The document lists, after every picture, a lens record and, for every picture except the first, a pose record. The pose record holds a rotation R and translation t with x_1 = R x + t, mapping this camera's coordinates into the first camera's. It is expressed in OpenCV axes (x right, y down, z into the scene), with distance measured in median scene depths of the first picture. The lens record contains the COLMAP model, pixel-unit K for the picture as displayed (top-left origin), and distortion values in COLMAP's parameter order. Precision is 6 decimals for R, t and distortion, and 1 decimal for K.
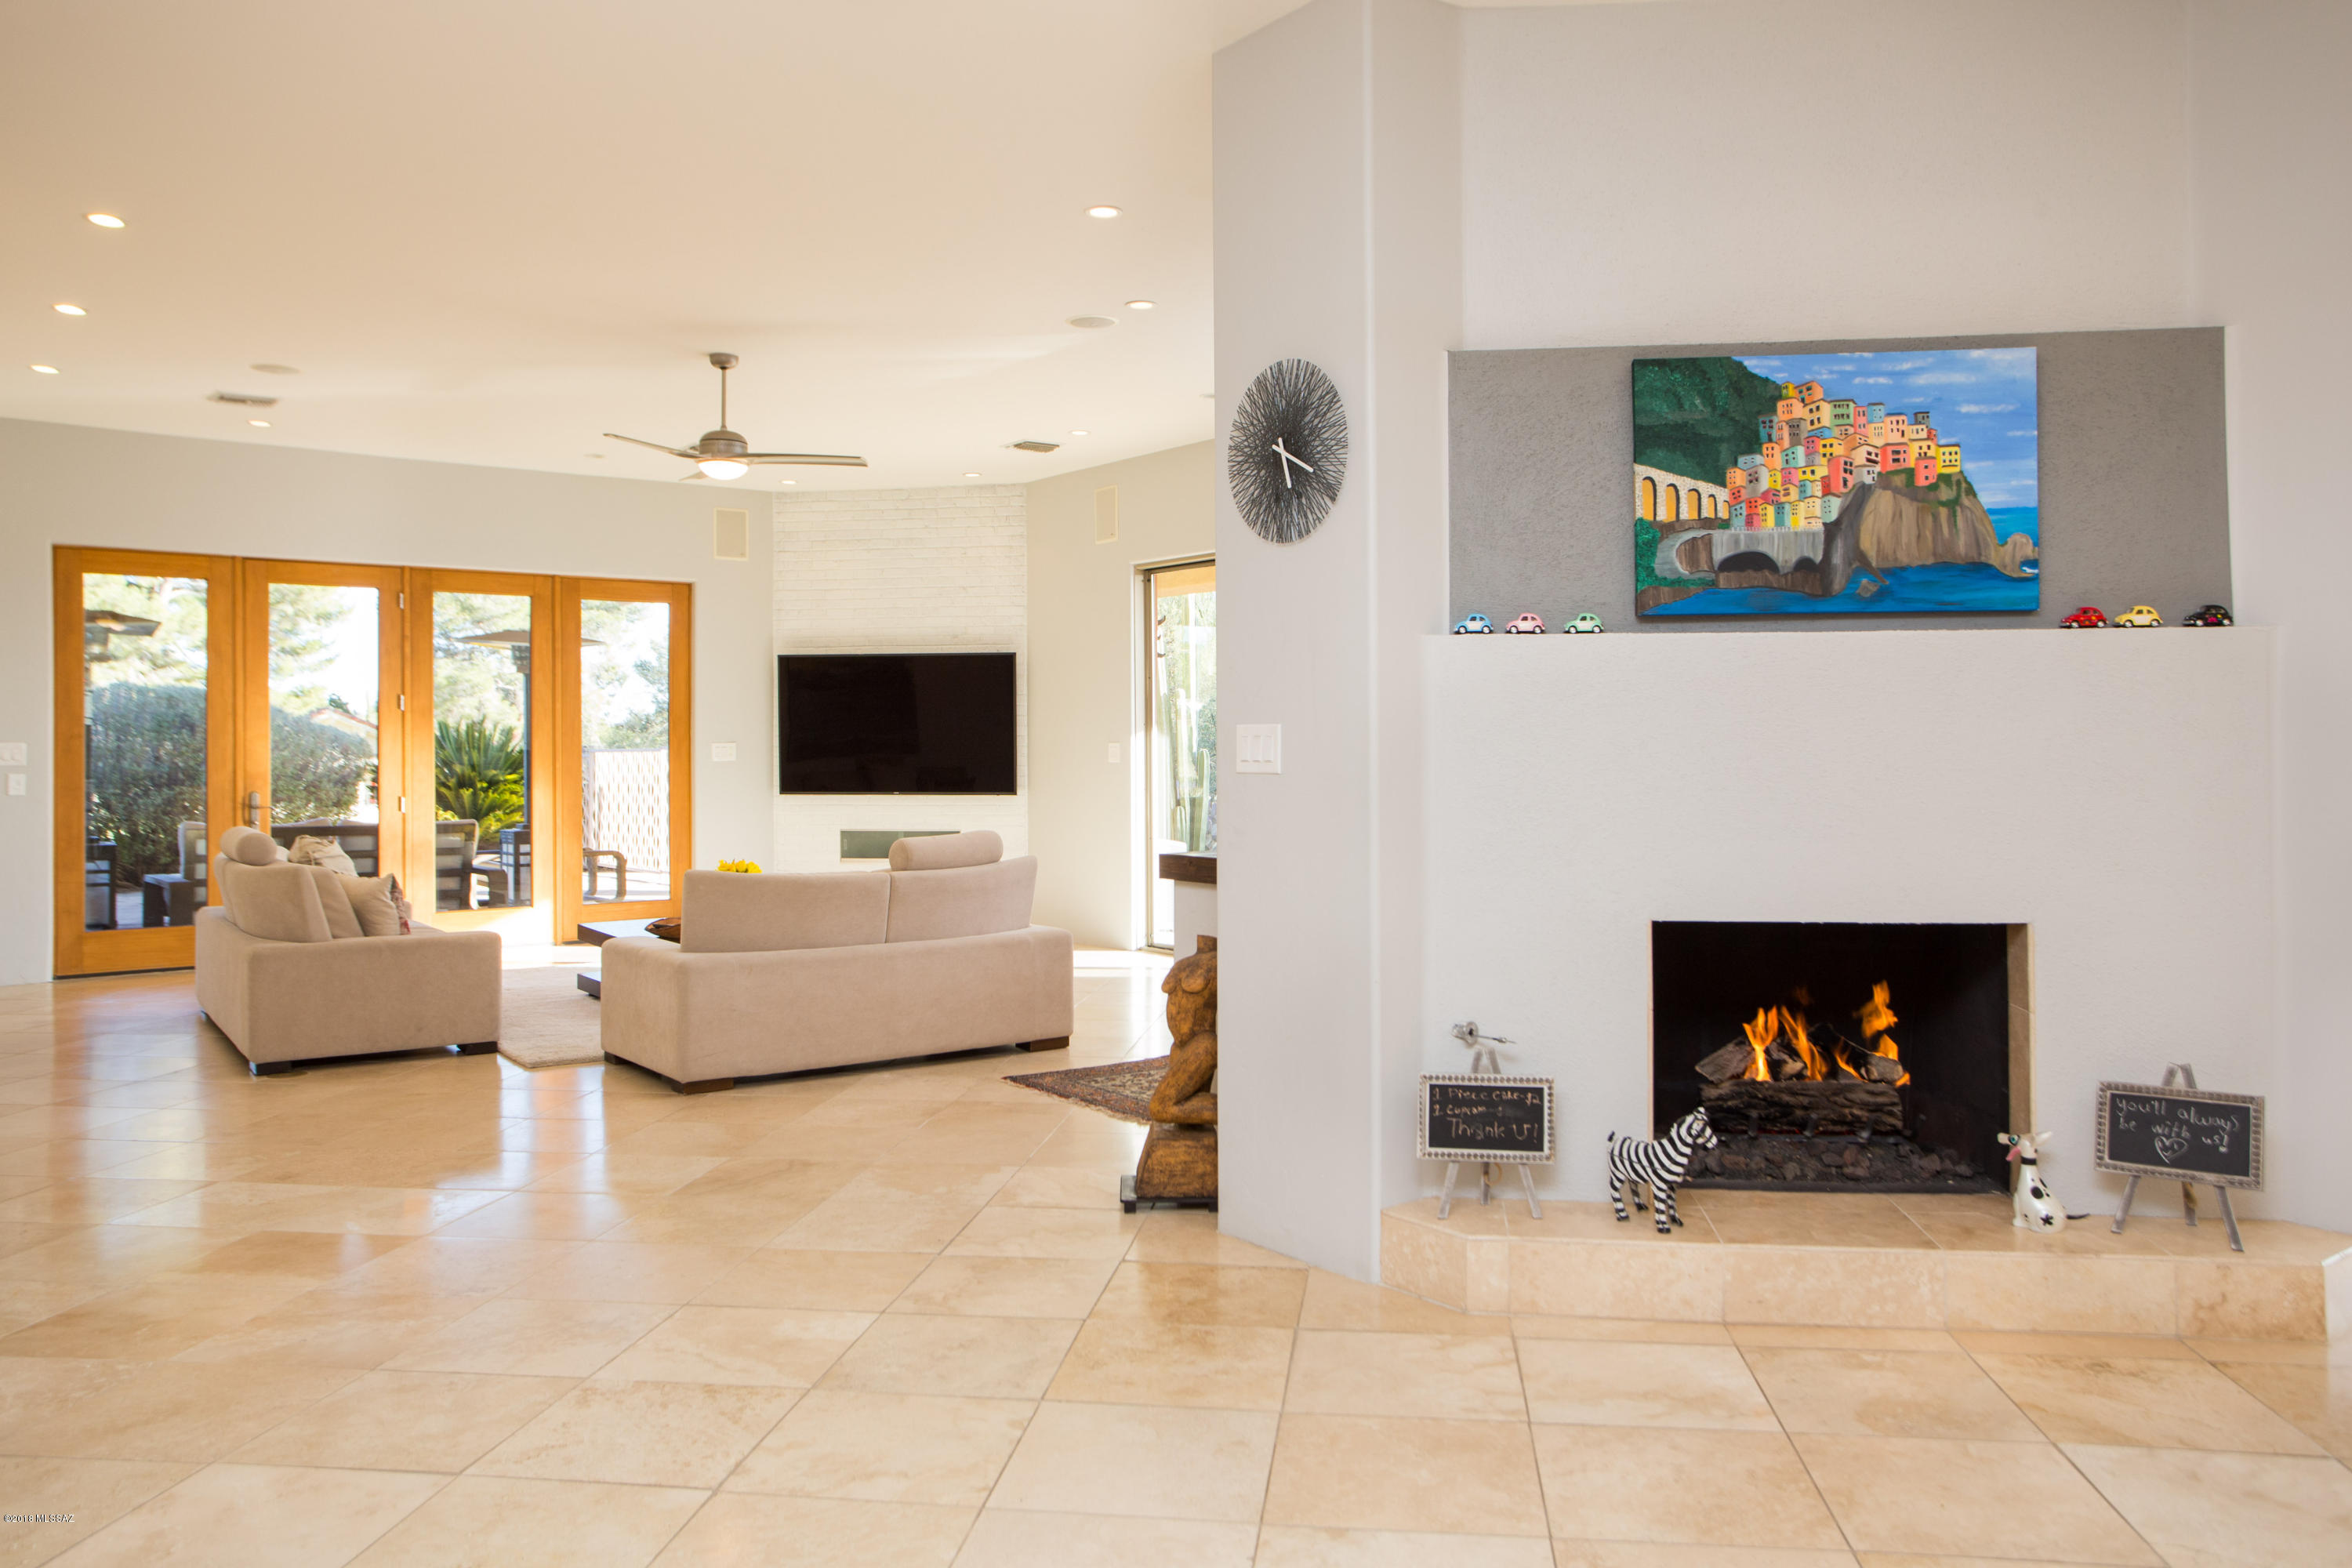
lens RADIAL K [[1697.6, 0, 1184.3], [0, 1697.6, 735.8], [0, 0, 1]] dist [-0.007028, 0.004807]
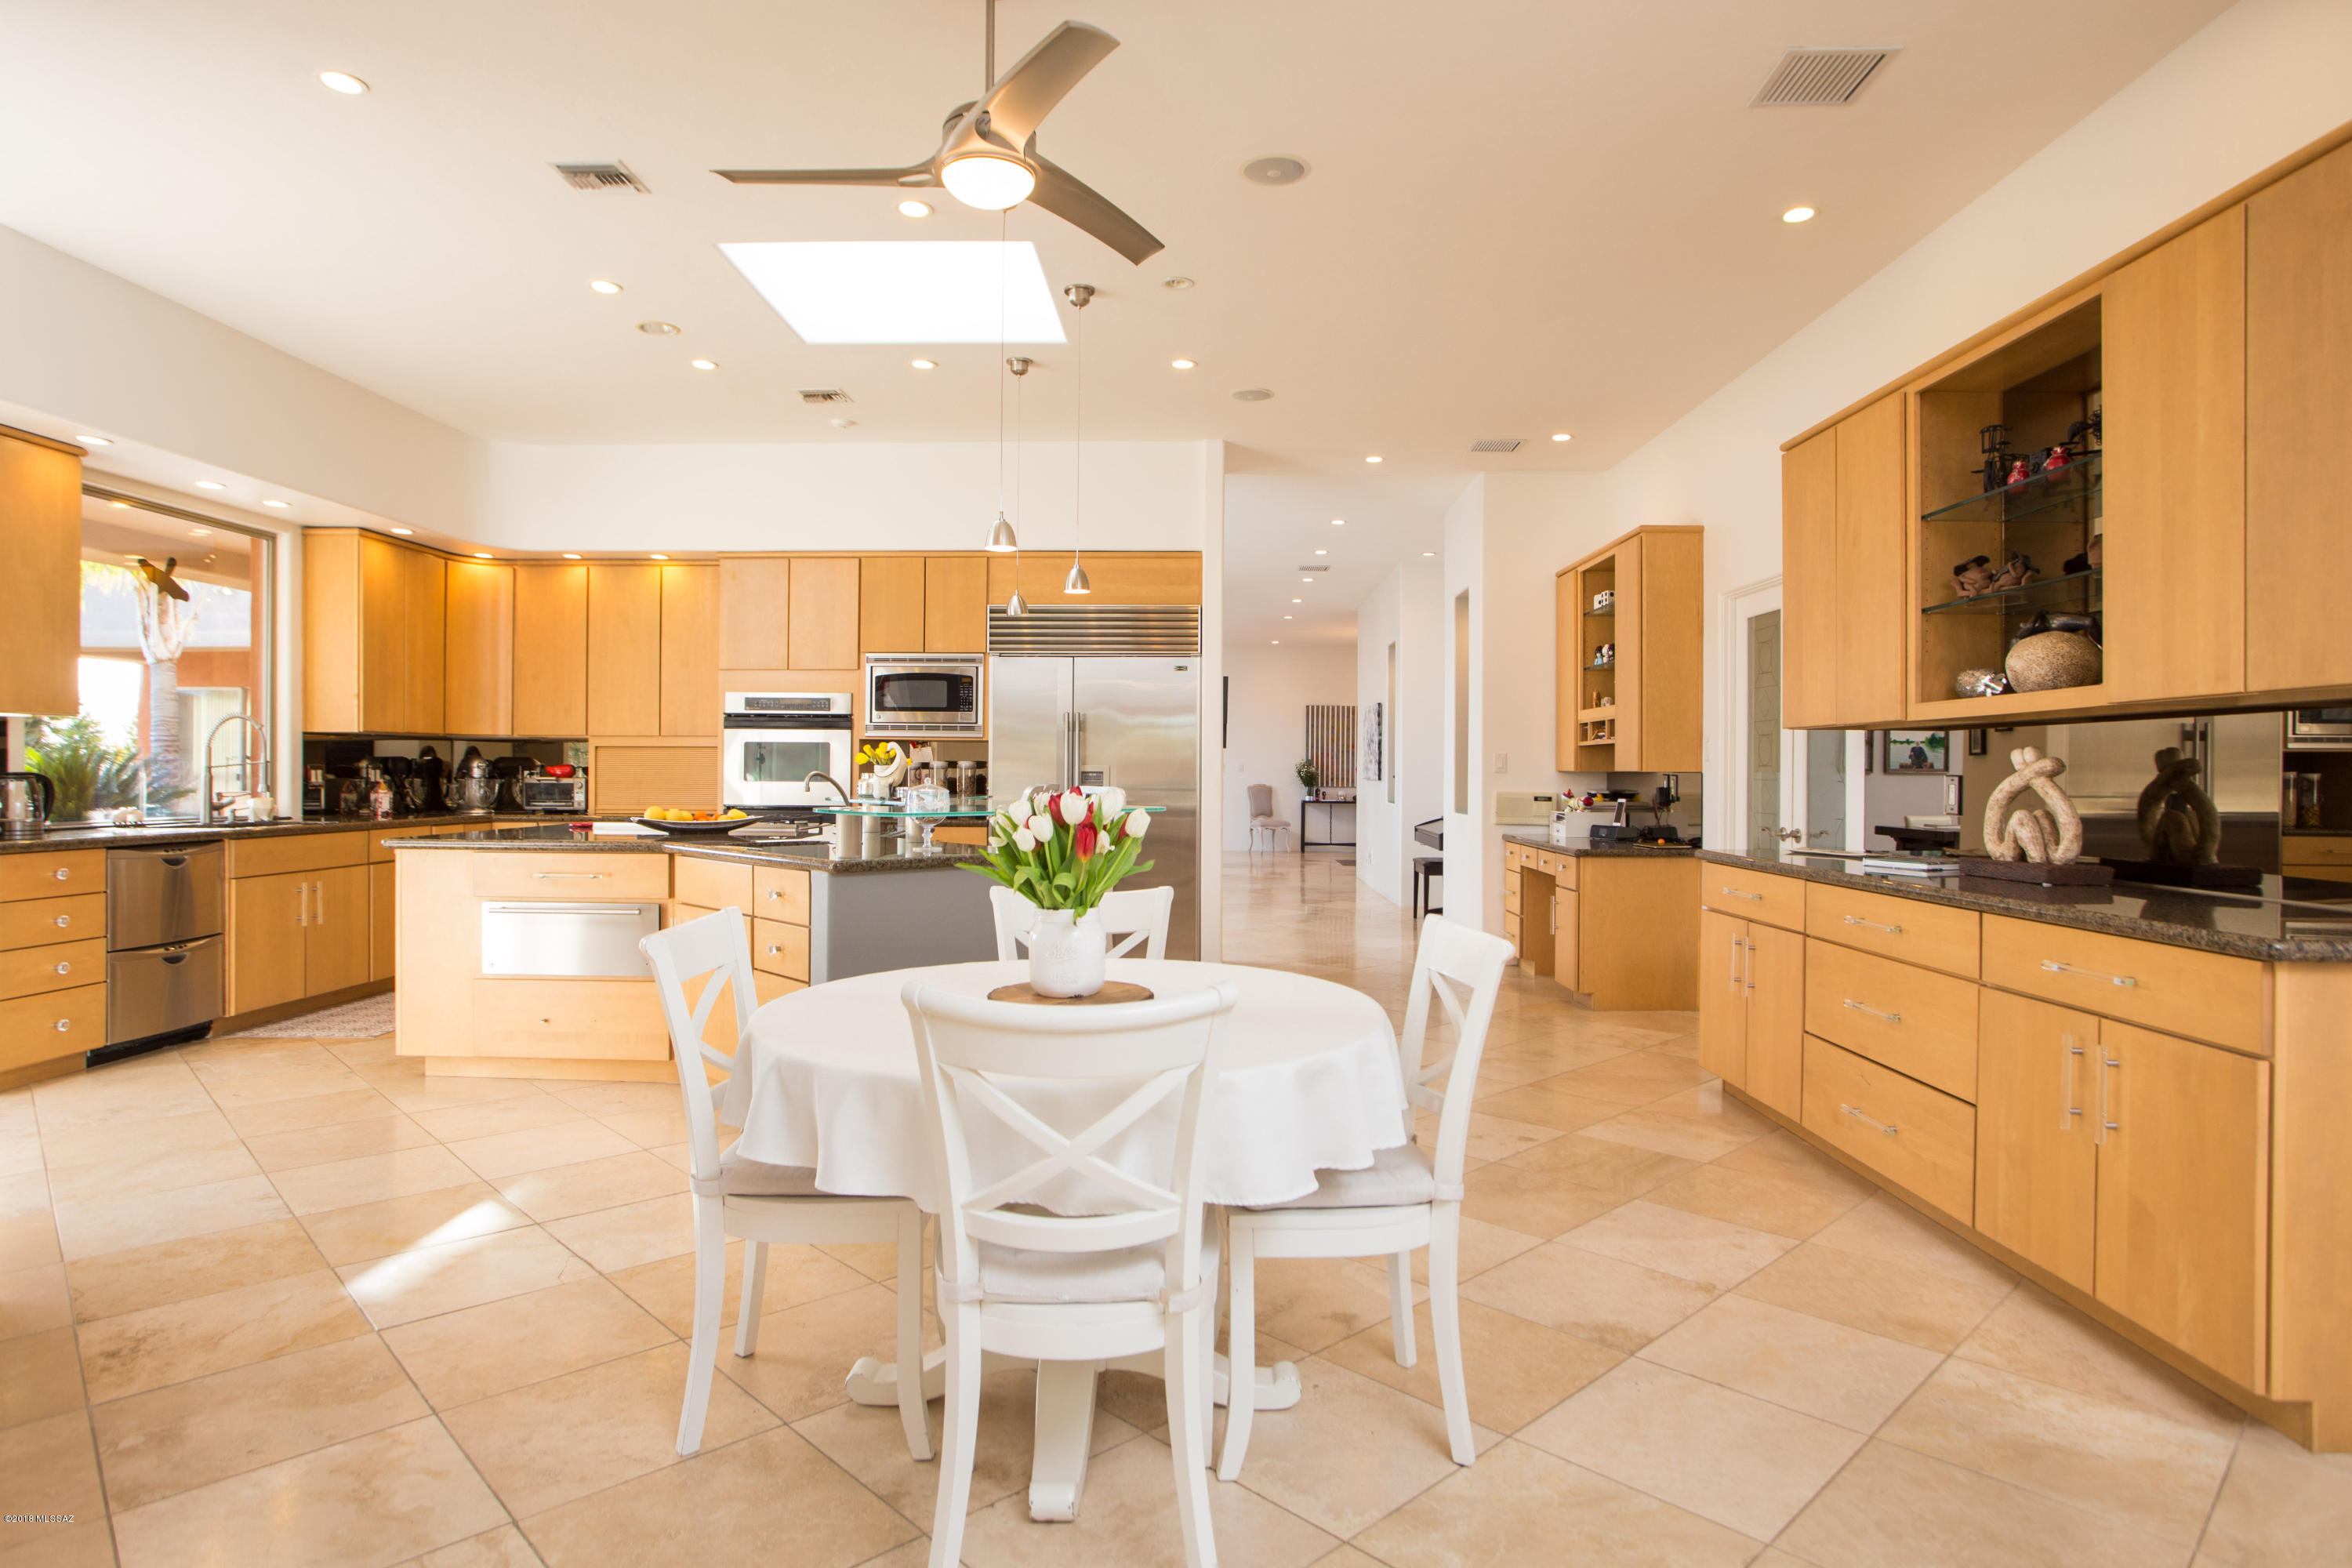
lens RADIAL K [[1320.2, 0, 1178.2], [0, 1320.2, 764.2], [0, 0, 1]] dist [-0.049628, 0.043567]
pose [[-0.774009, 0.004002, 0.633162, -0.364049], [-0.004980, 0.999911, -0.012408, 0.027961], [-0.633155, -0.012757, -0.773920, 1.020990]]
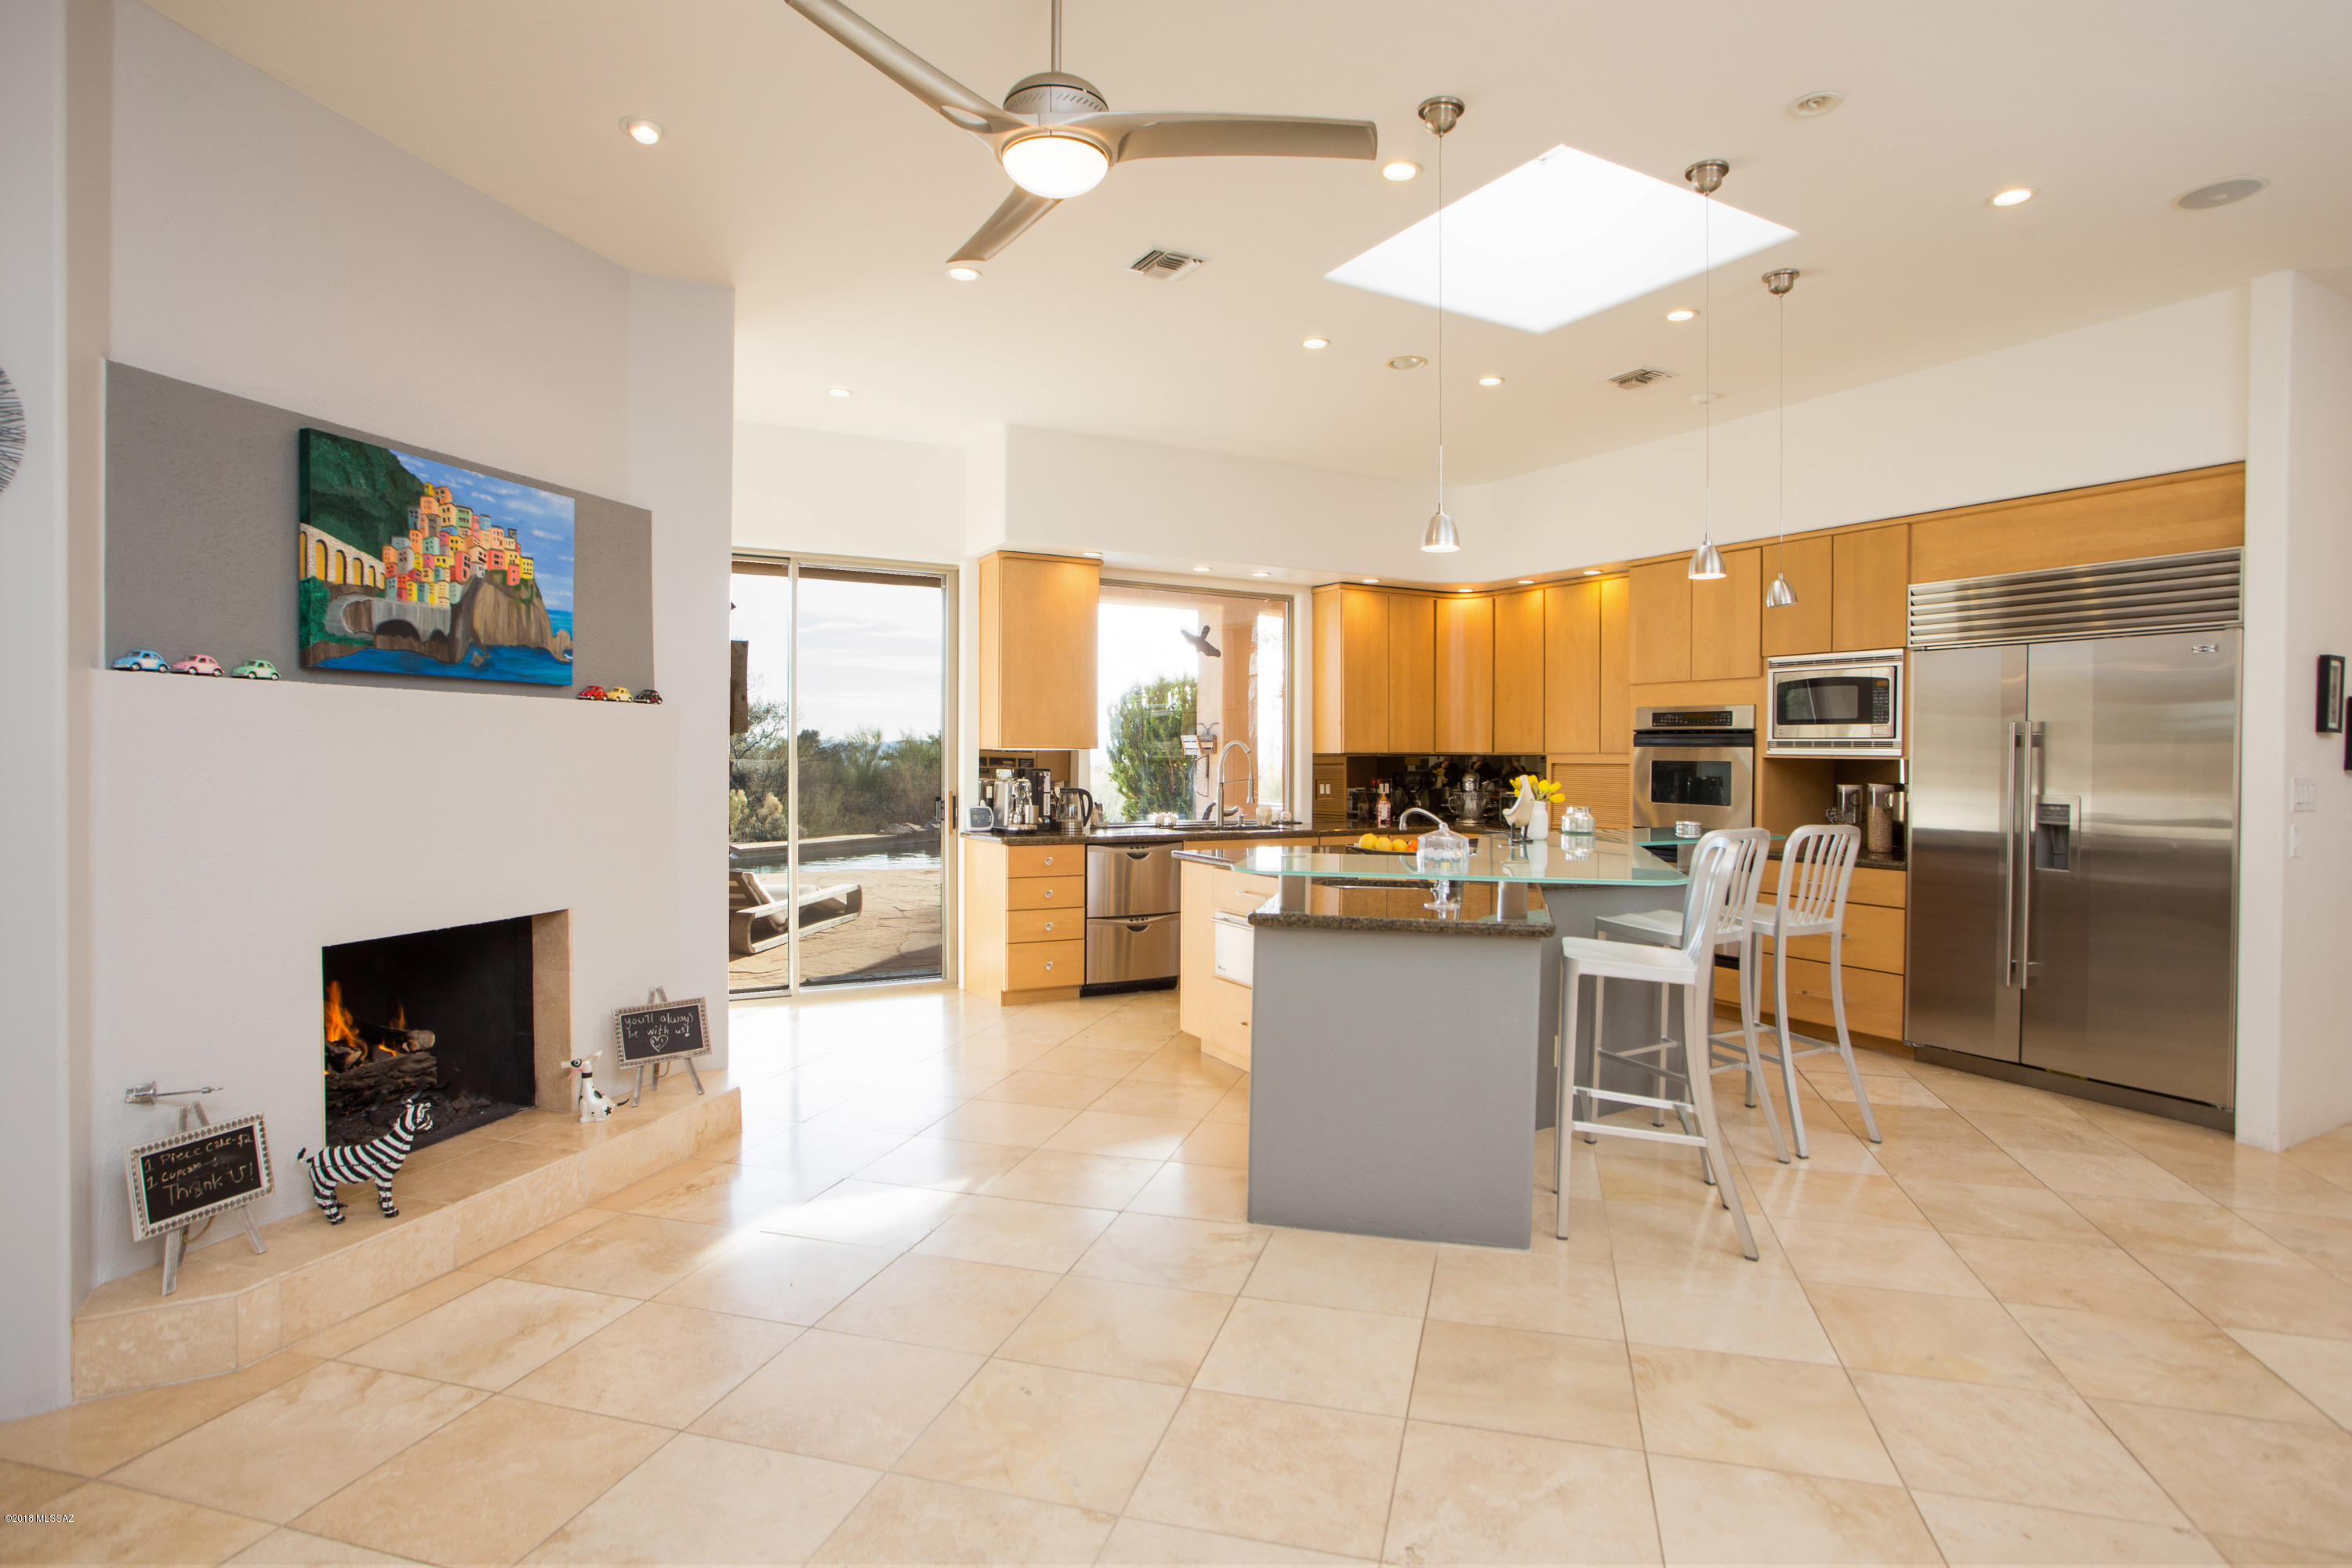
lens RADIAL K [[1231.5, 0, 1170.8], [0, 1231.5, 768.6], [0, 0, 1]] dist [-0.078982, 0.037824]
pose [[0.152223, -0.006213, 0.988327, -0.402704], [-0.011802, 0.999898, 0.008103, -0.018833], [-0.988276, -0.012897, 0.152134, 0.346191]]
